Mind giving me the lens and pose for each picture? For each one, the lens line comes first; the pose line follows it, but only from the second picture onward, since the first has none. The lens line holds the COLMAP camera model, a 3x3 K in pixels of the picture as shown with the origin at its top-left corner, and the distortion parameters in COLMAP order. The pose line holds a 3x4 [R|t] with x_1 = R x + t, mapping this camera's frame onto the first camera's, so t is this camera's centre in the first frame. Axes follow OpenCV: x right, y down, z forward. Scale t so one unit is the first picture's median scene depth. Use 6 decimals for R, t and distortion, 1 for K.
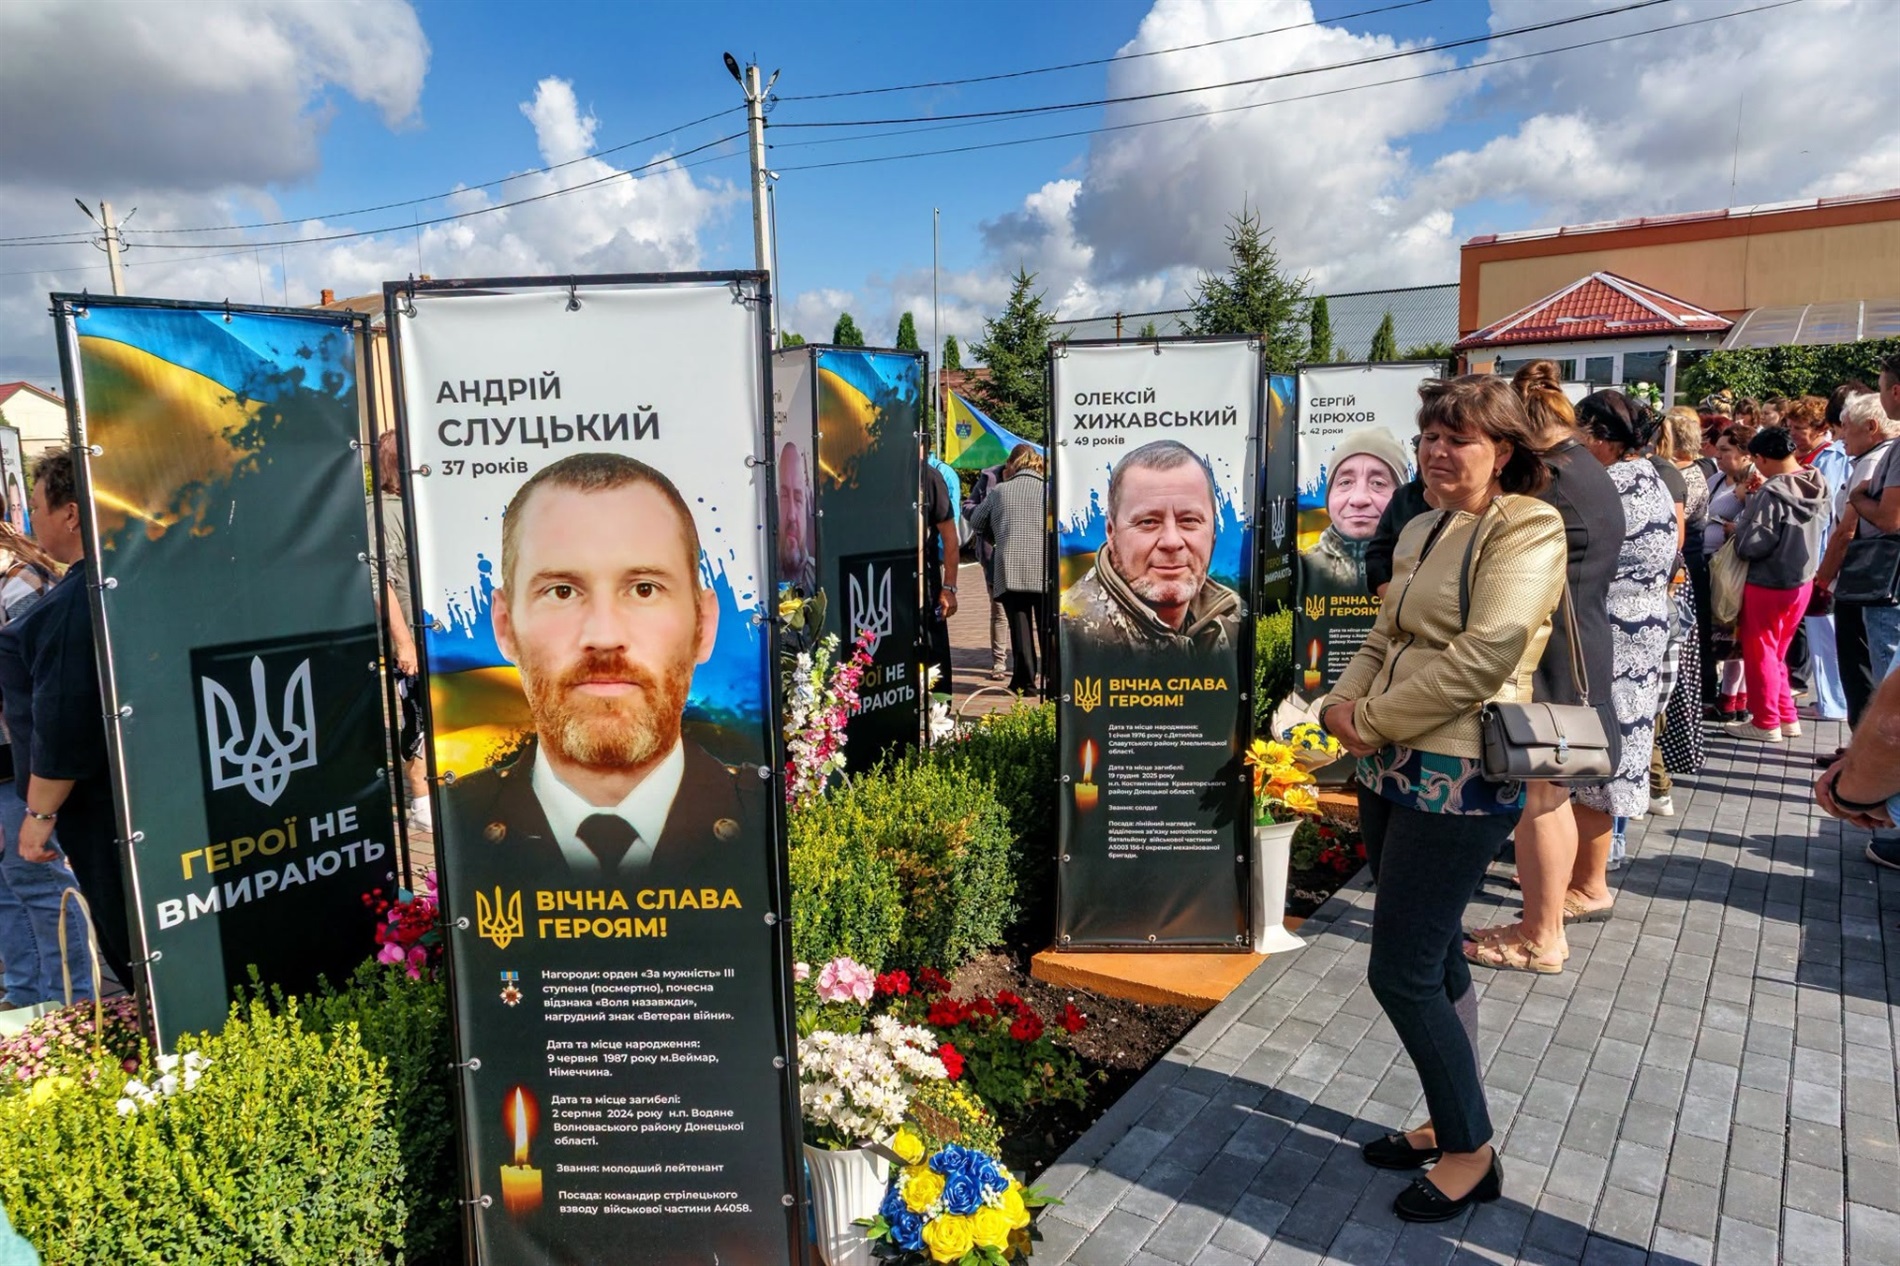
lens RADIAL K [[1343.4, 0, 1018.2], [0, 1343.4, 634.7], [0, 0, 1]] dist [0.006241, -0.005390]
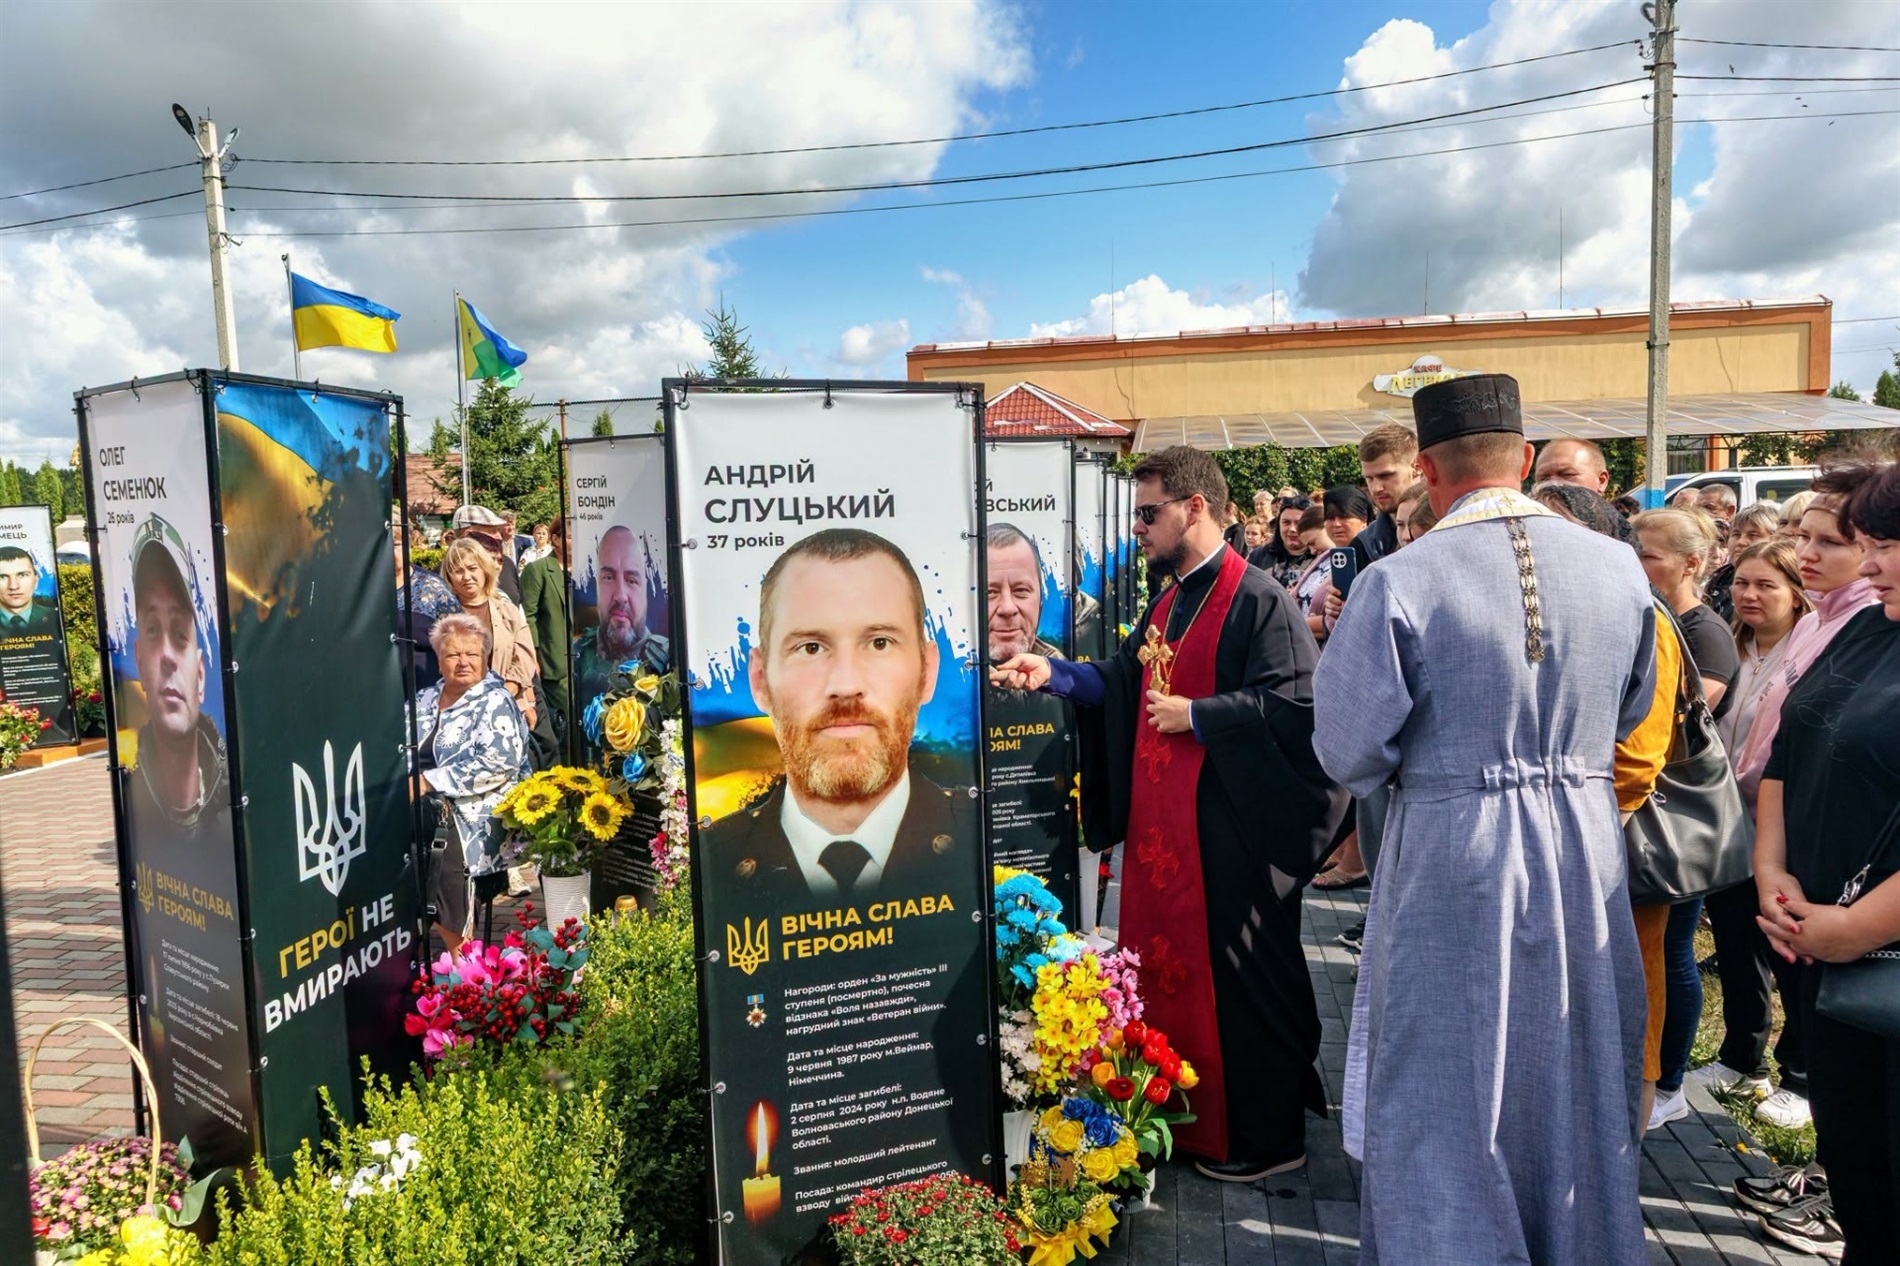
lens RADIAL K [[1403.4, 0, 950.0], [0, 1403.4, 633.0], [0, 0, 1]] dist [0.000288, -0.060494]
pose [[0.903711, -0.032890, 0.426878, -0.723296], [0.063616, 0.996292, -0.057916, 0.031331], [-0.423390, 0.079495, 0.902453, -0.132683]]
